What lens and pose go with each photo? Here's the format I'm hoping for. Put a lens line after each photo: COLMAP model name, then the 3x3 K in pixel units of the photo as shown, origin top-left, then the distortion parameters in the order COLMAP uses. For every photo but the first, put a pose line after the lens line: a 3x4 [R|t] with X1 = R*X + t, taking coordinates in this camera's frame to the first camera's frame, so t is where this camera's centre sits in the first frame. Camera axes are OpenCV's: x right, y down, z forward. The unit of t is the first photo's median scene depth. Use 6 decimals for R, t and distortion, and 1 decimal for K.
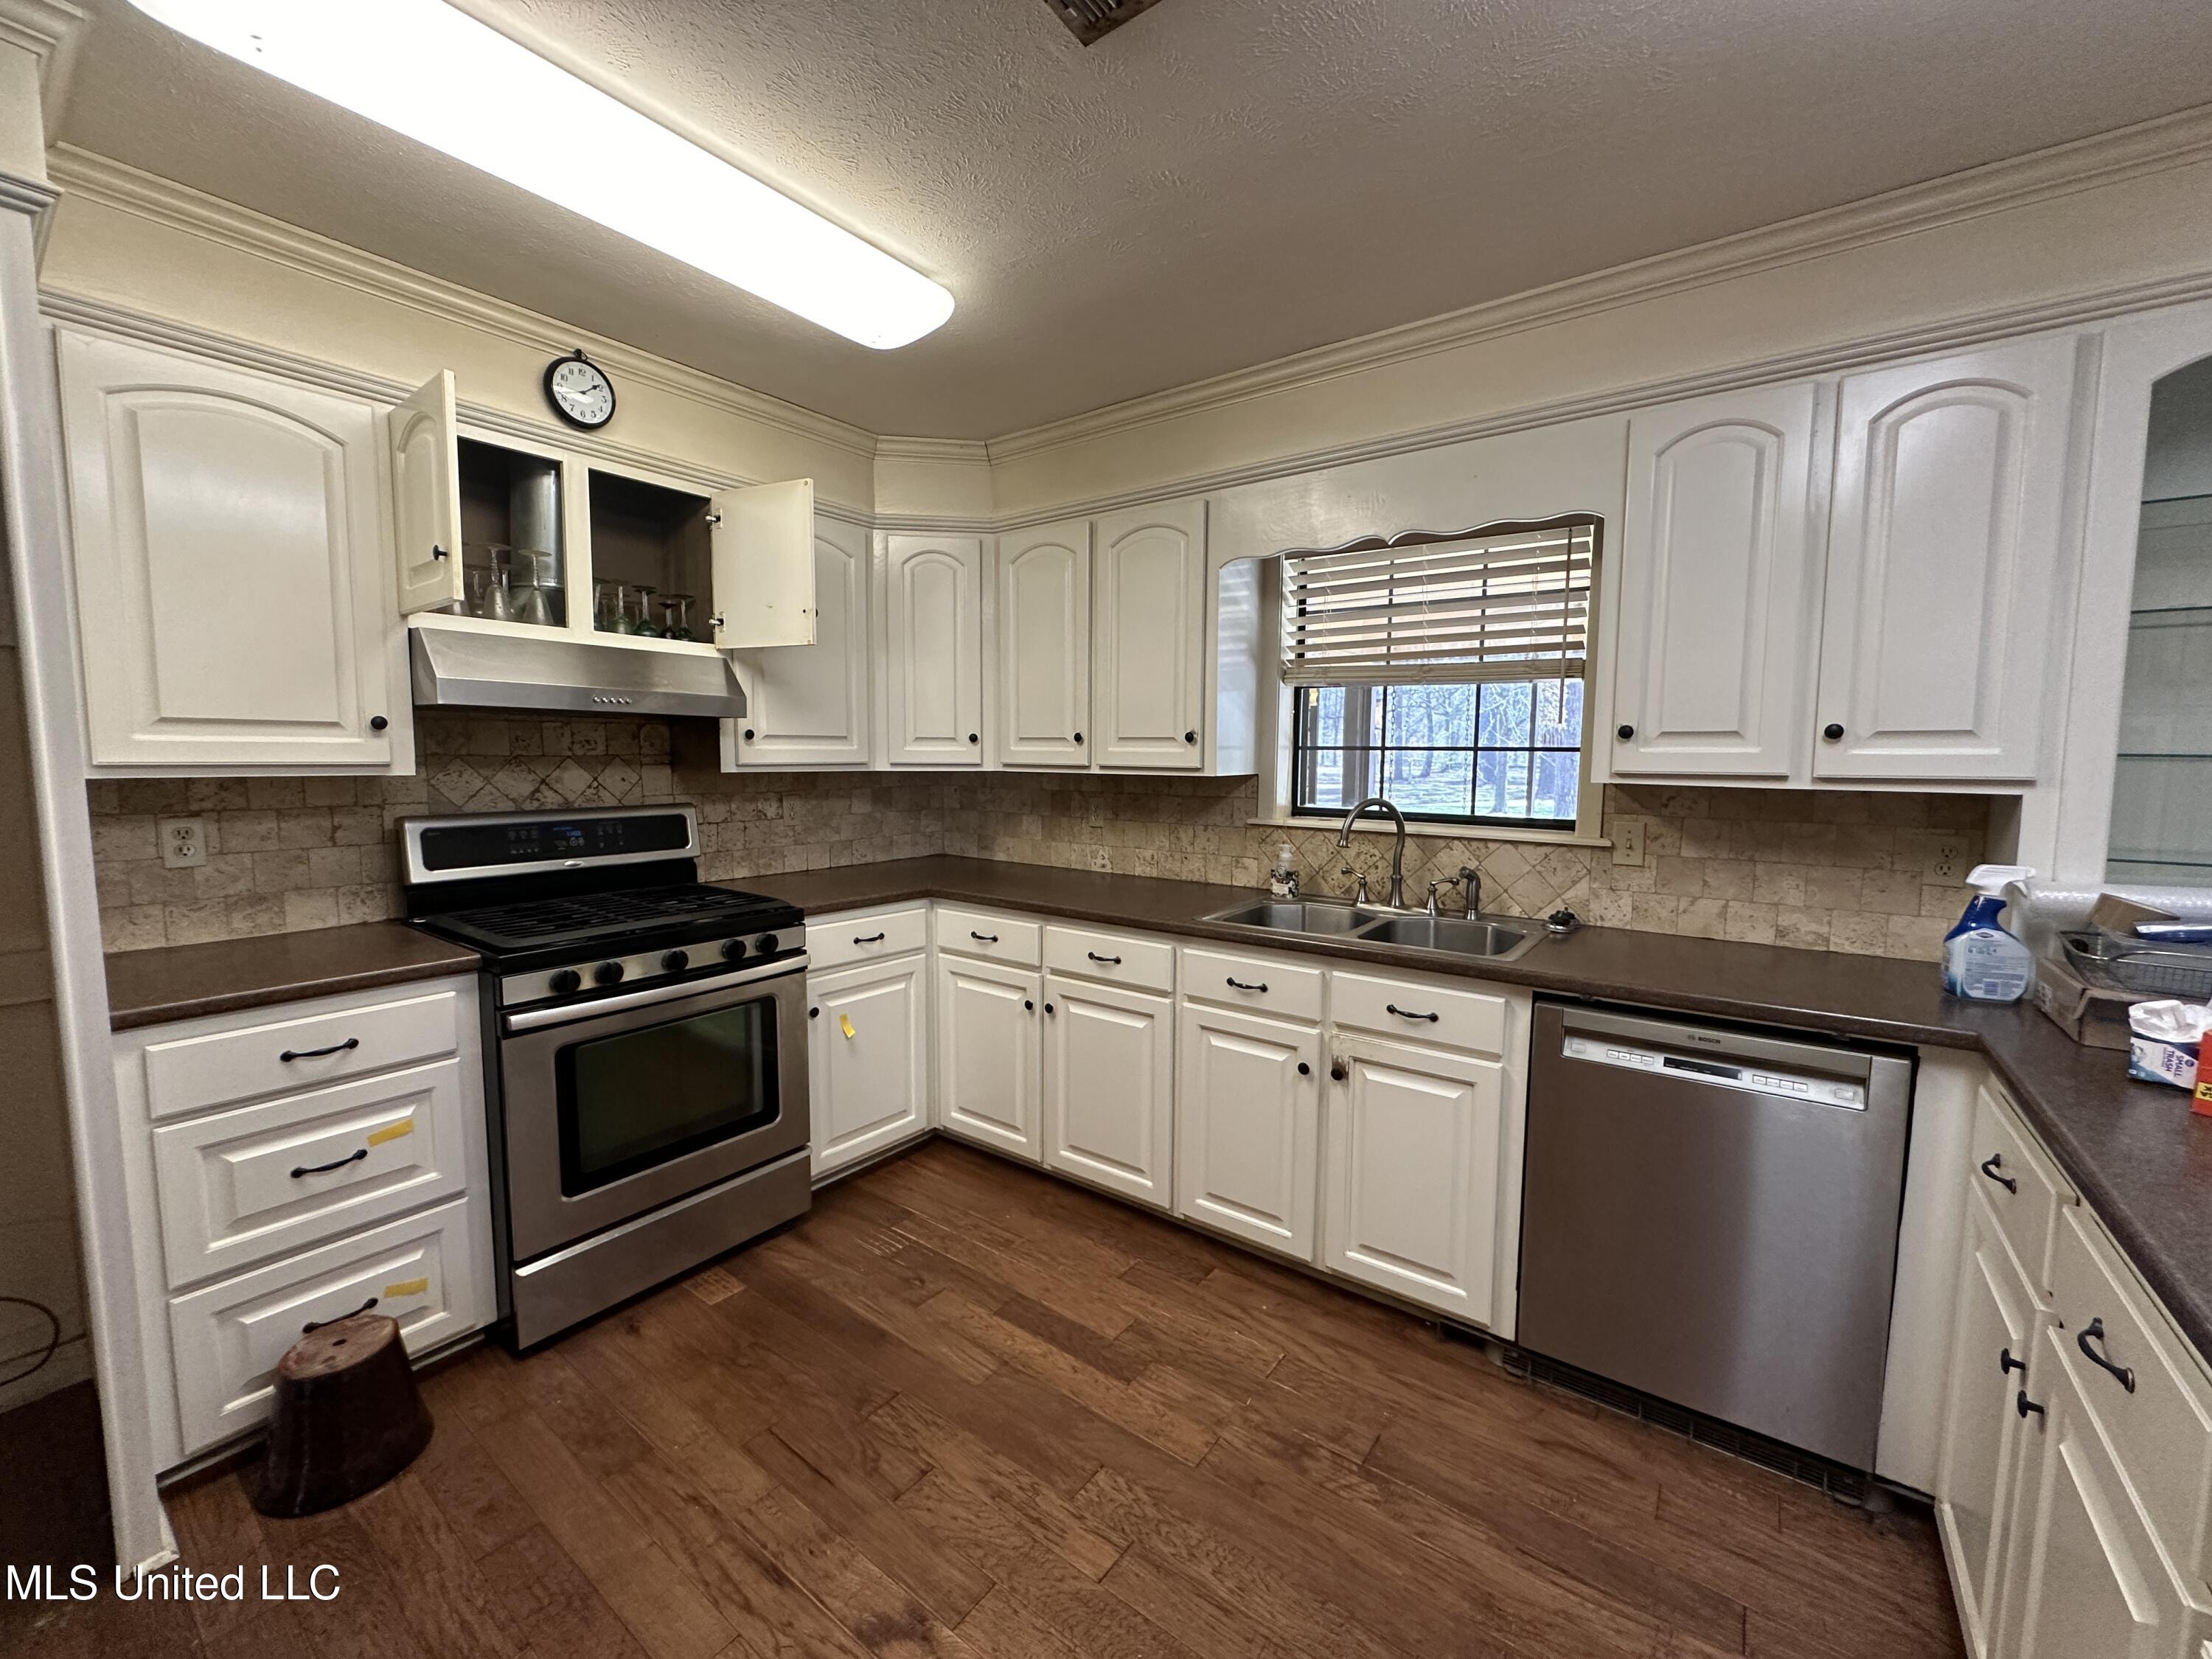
lens RADIAL K [[882.4, 0, 1106.0], [0, 882.4, 829.5], [0, 0, 1]] dist [0.001372, -0.003045]
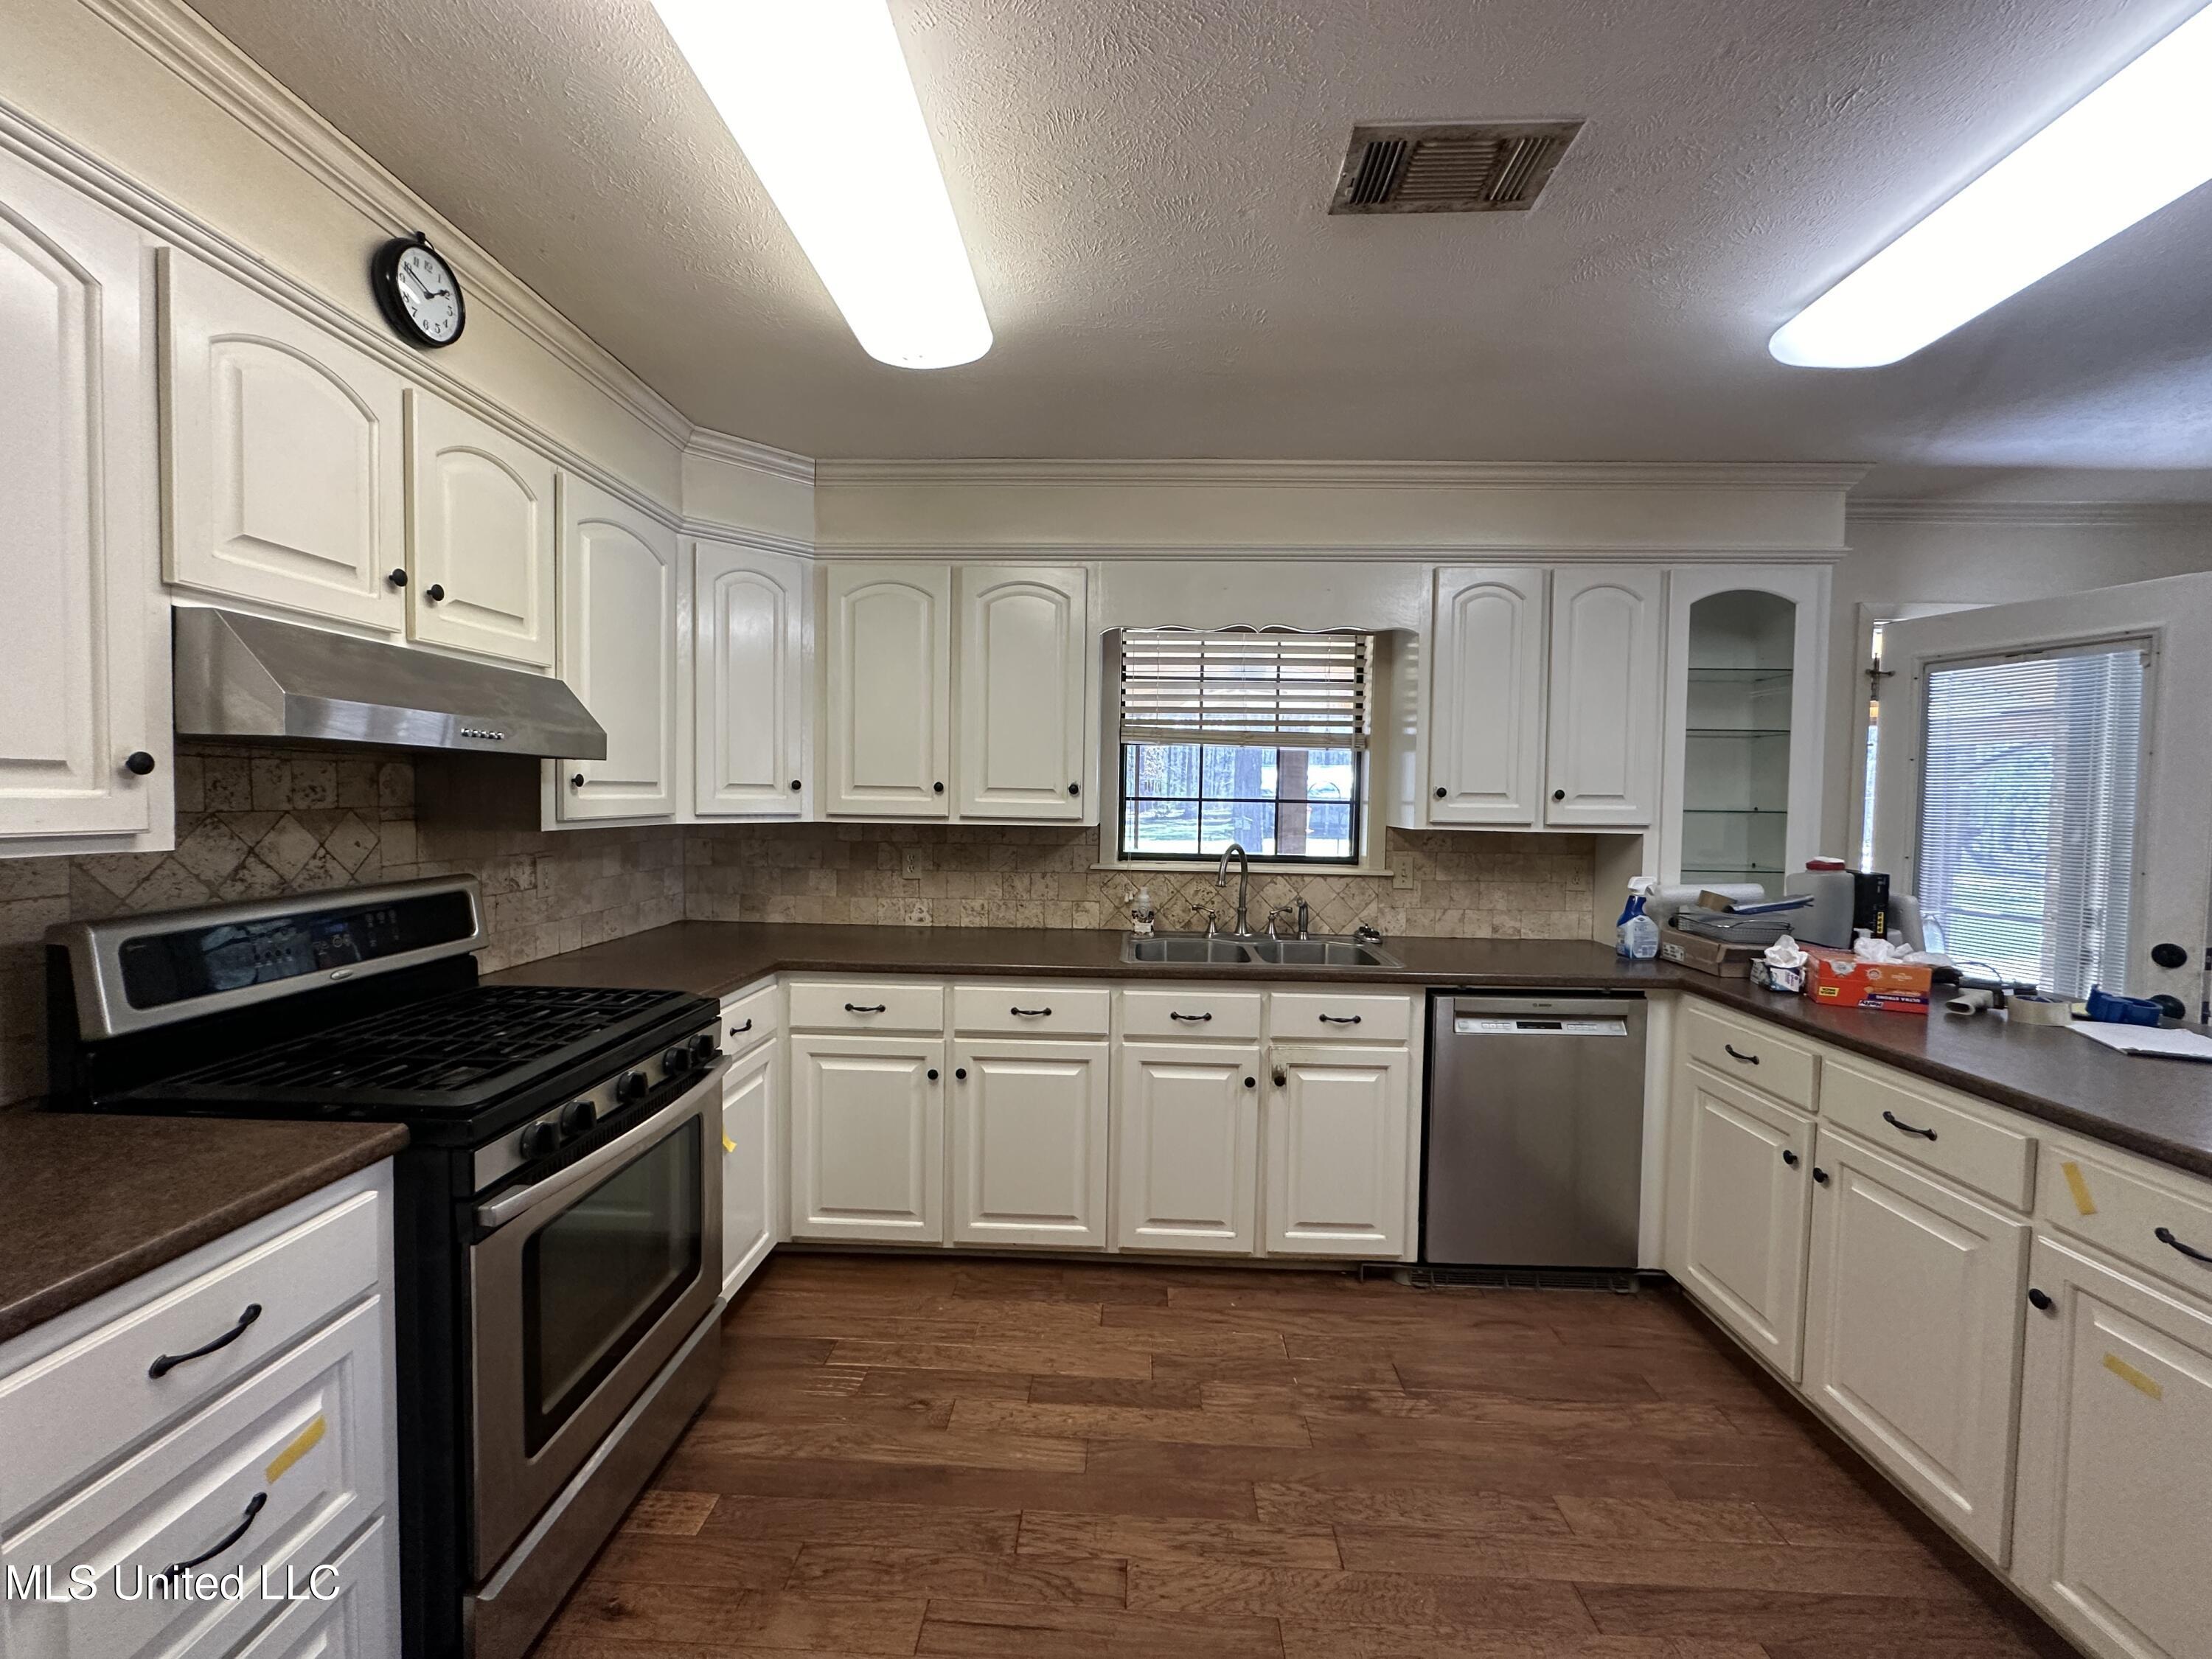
lens RADIAL K [[881.9, 0, 1106.0], [0, 881.9, 829.5], [0, 0, 1]] dist [-0.001282, -0.000118]
pose [[0.824724, -0.017397, 0.565268, -0.511935], [0.040556, 0.998773, -0.028433, -0.028321], [-0.564080, 0.046374, 0.824417, 0.131261]]
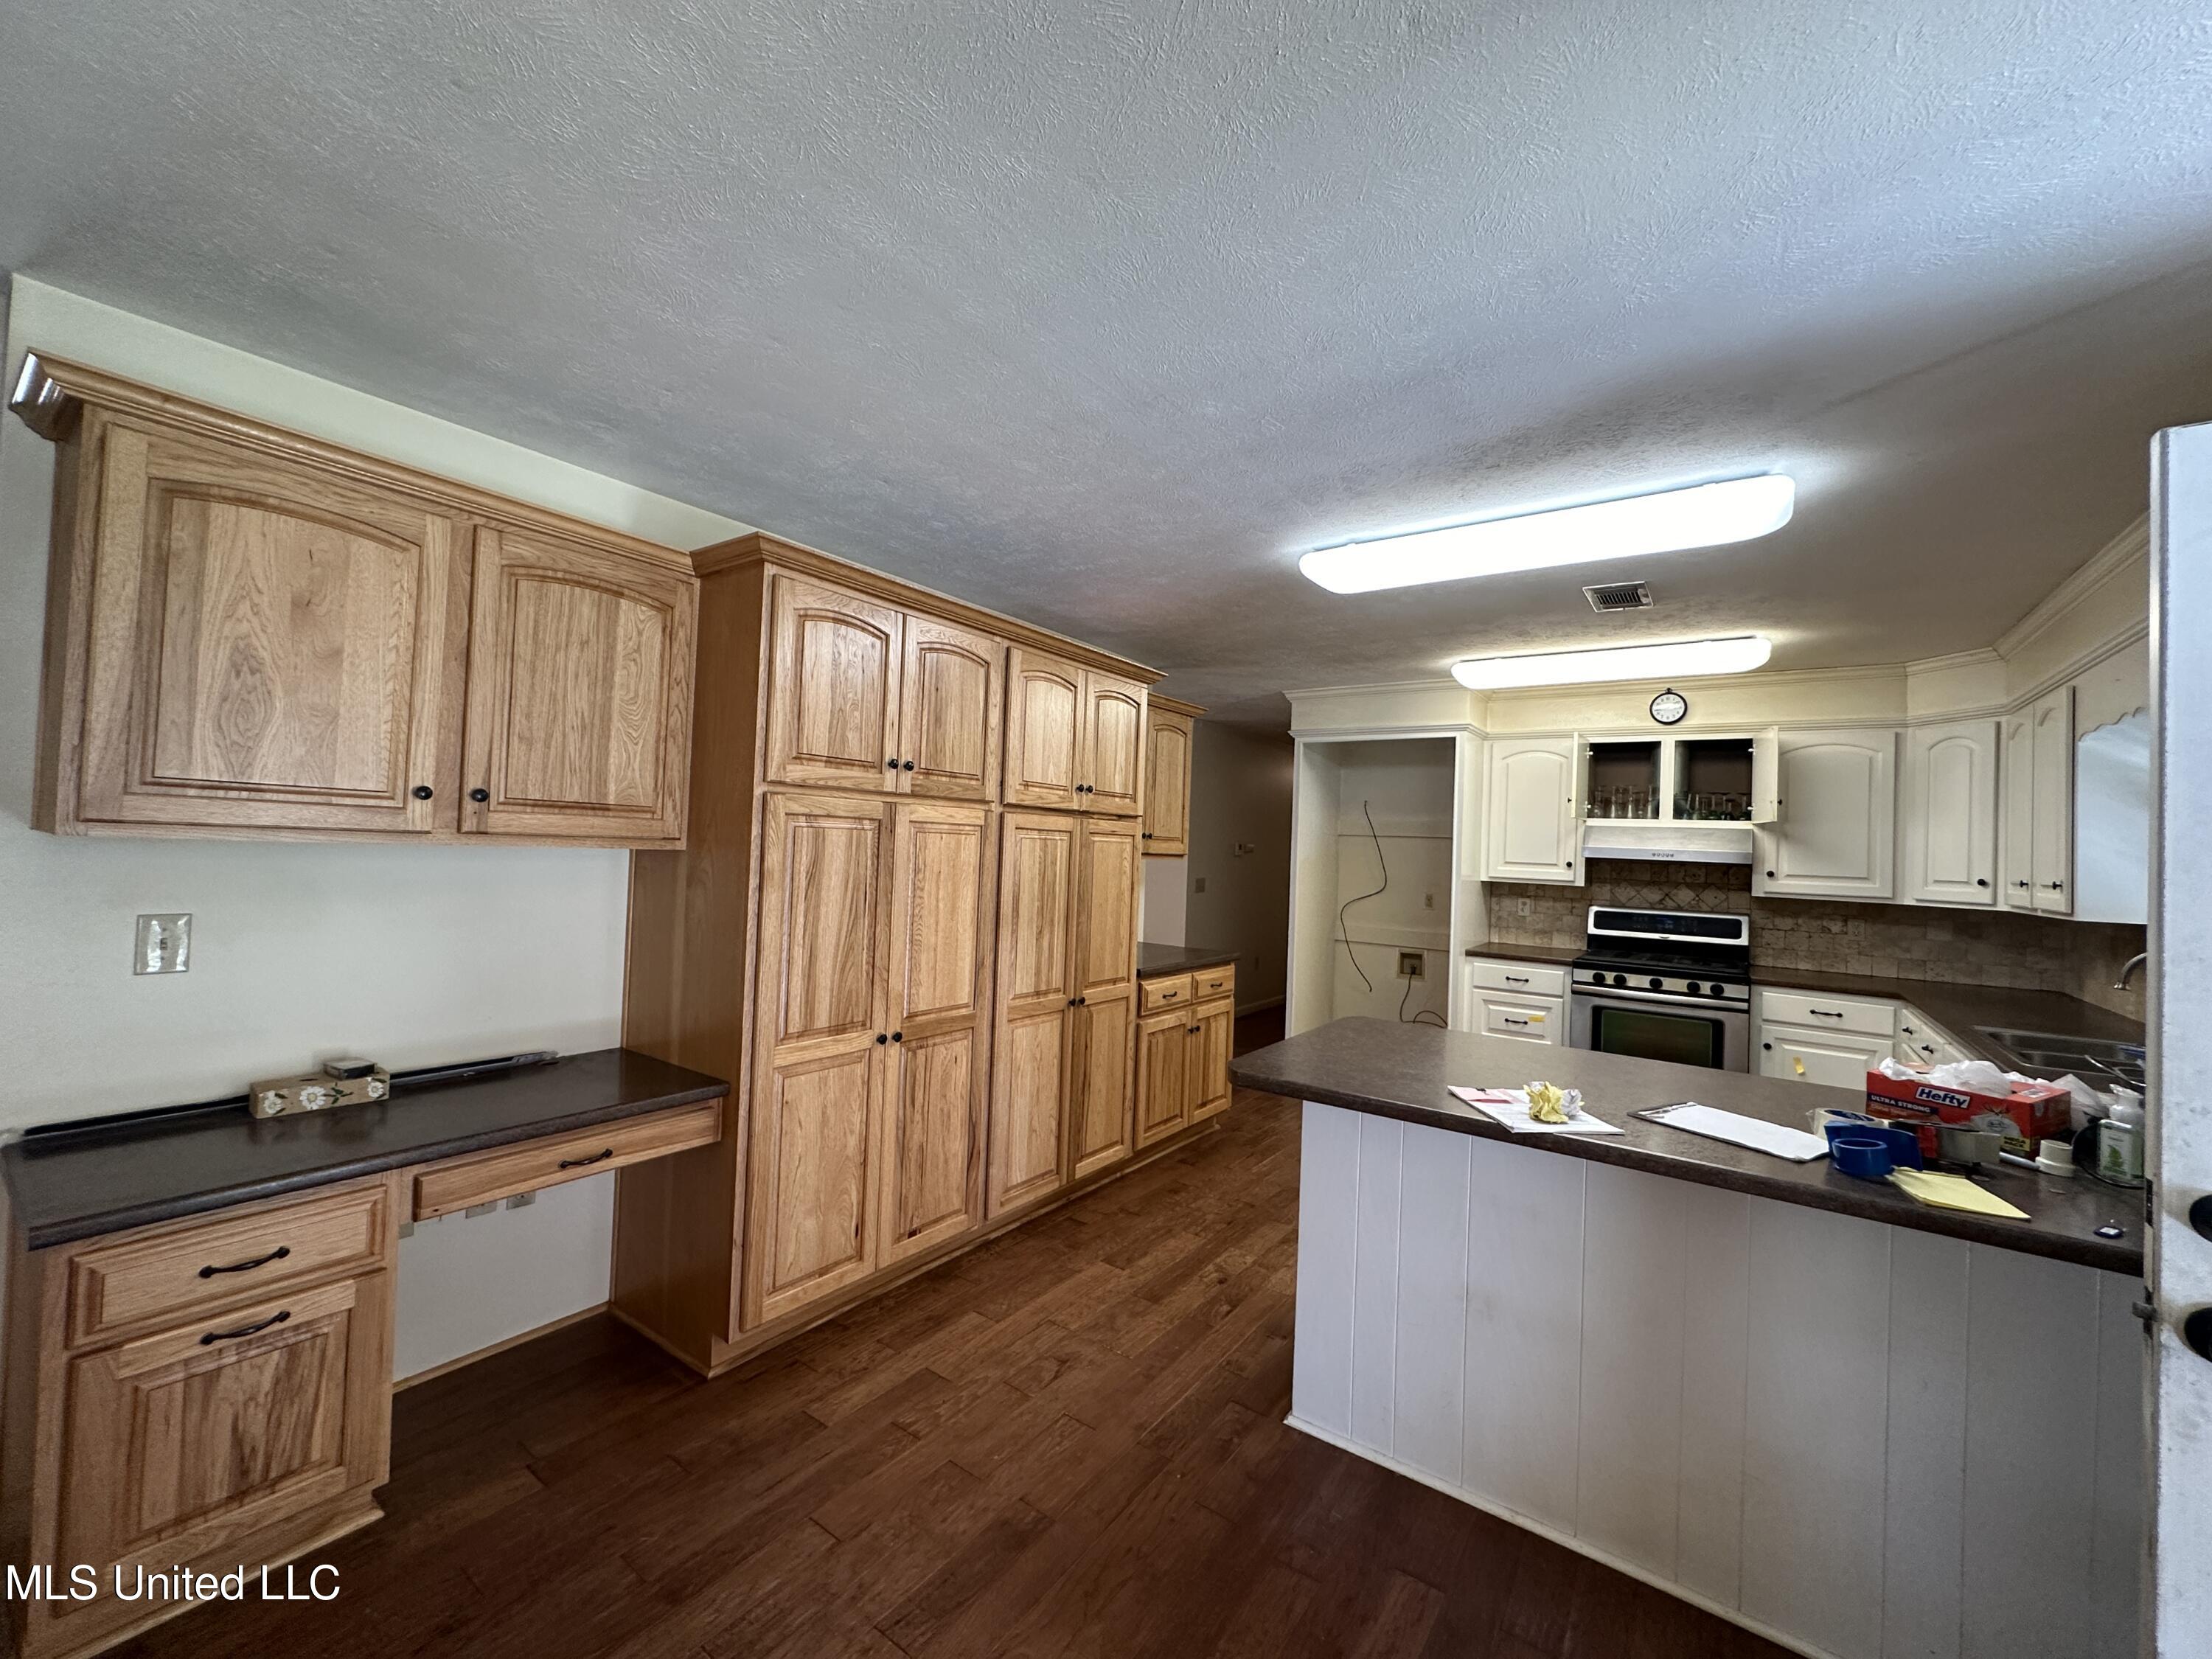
lens RADIAL K [[883.1, 0, 1106.0], [0, 883.1, 829.5], [0, 0, 1]] dist [-0.001578, -0.000206]
pose [[0.022828, -0.025135, -0.999423, 1.344941], [-0.127206, 0.991486, -0.027841, 0.014735], [0.991614, 0.127768, 0.019436, -0.296188]]
